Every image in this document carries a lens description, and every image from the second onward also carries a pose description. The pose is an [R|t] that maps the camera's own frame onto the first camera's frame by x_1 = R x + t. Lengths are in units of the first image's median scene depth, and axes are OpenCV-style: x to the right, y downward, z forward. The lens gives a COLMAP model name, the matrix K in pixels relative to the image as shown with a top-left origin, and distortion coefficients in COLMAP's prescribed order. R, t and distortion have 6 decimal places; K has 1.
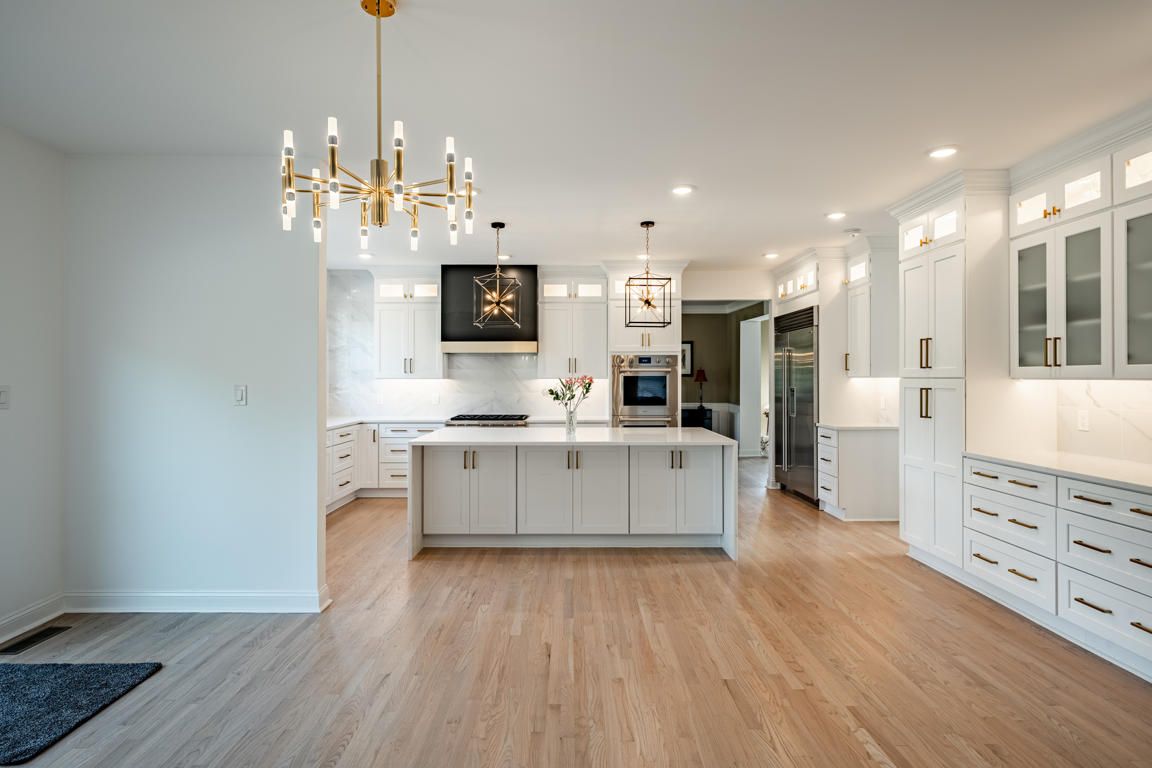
lens RADIAL K [[600.6, 0, 568.8], [0, 600.6, 372.8], [0, 0, 1]] dist [-0.002098, 0.000281]
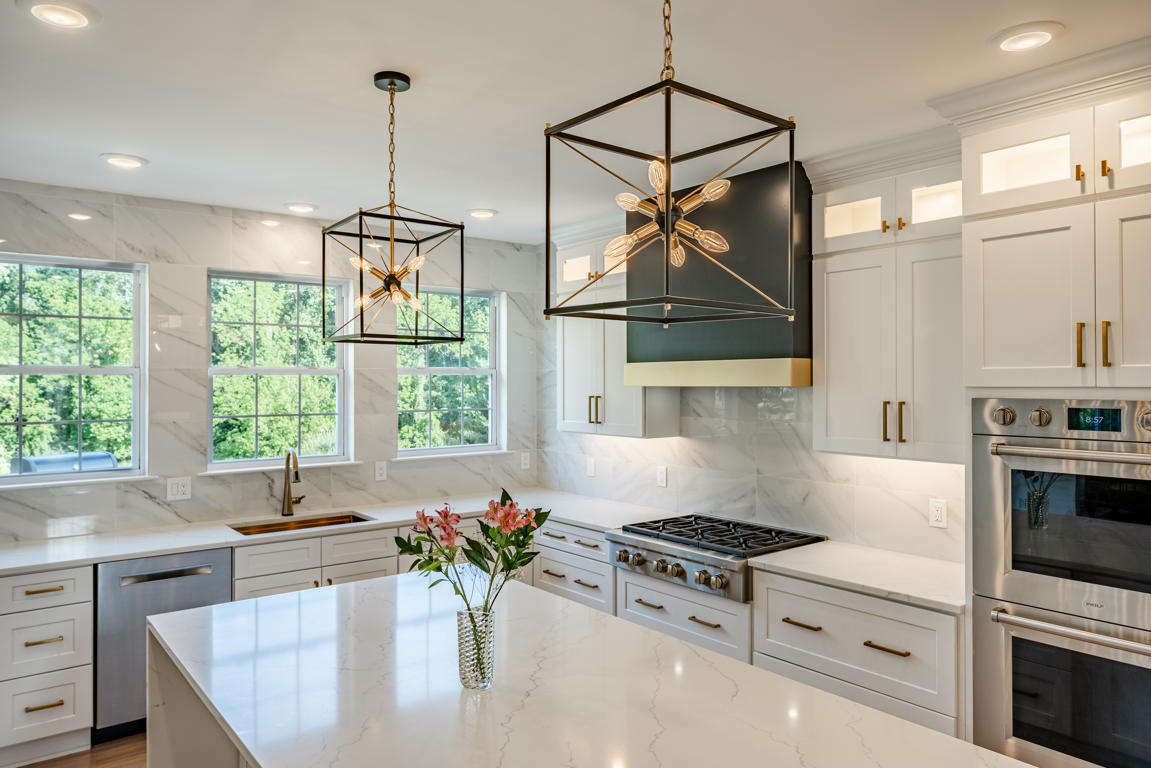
lens RADIAL K [[775.2, 0, 565.9], [0, 775.2, 377.4], [0, 0, 1]] dist [0.001603, -0.001585]
pose [[0.616971, -0.004904, -0.786970, 0.366992], [0.007985, 0.999968, 0.000029, -0.059629], [0.786945, -0.006302, 0.616991, 0.841196]]
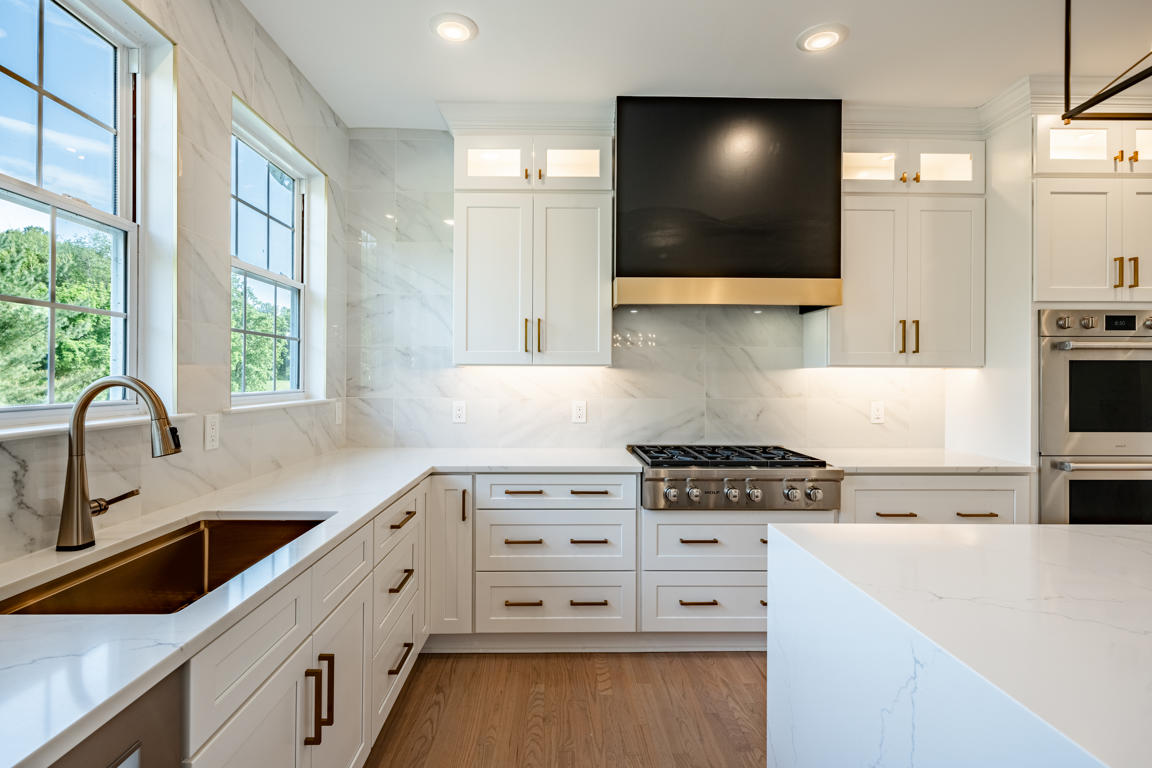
lens RADIAL K [[565.6, 0, 567.0], [0, 565.6, 376.1], [0, 0, 1]] dist [-0.000268, -0.000386]
pose [[0.999794, 0.004766, 0.019729, -0.373680], [-0.004891, 0.999968, 0.006271, 0.022191], [-0.019699, -0.006366, 0.999786, 0.880319]]
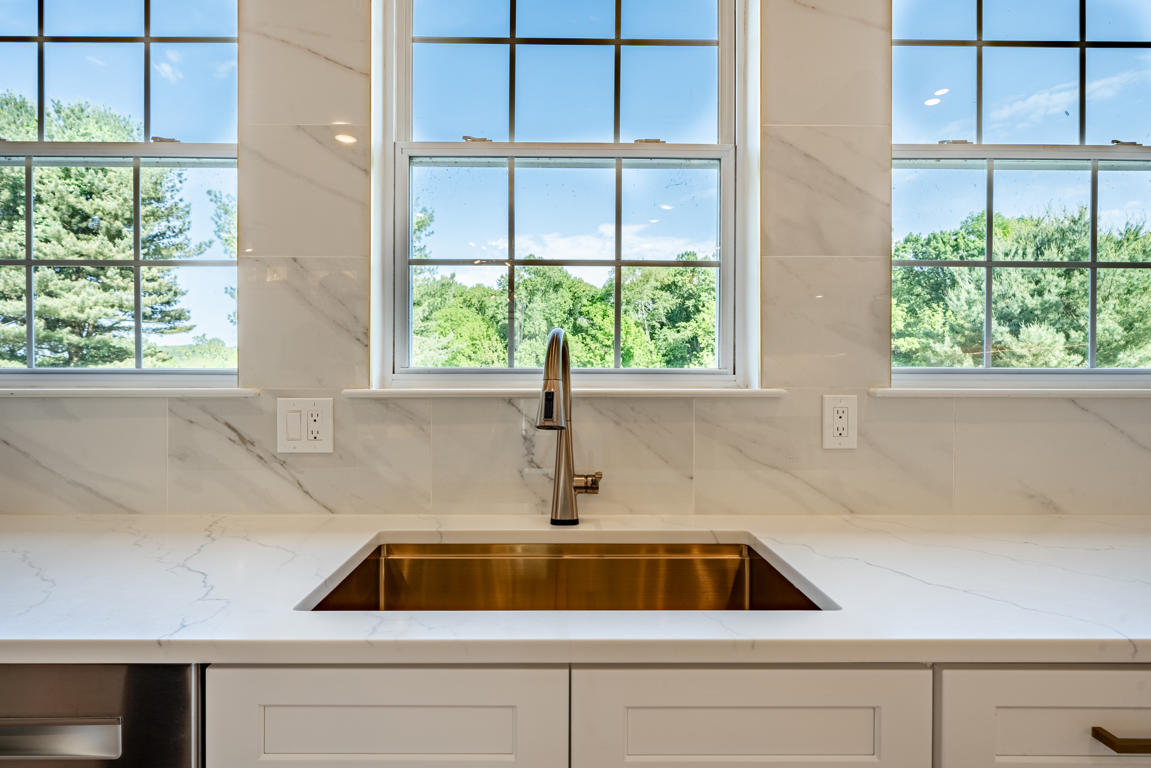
lens RADIAL K [[597.0, 0, 560.0], [0, 597.0, 379.6], [0, 0, 1]] dist [-0.001784, -0.000192]
pose [[0.009583, 0.006805, -0.999931, -0.342559], [0.005411, 0.999962, 0.006857, 0.043918], [0.999939, -0.005477, 0.009546, 1.160180]]
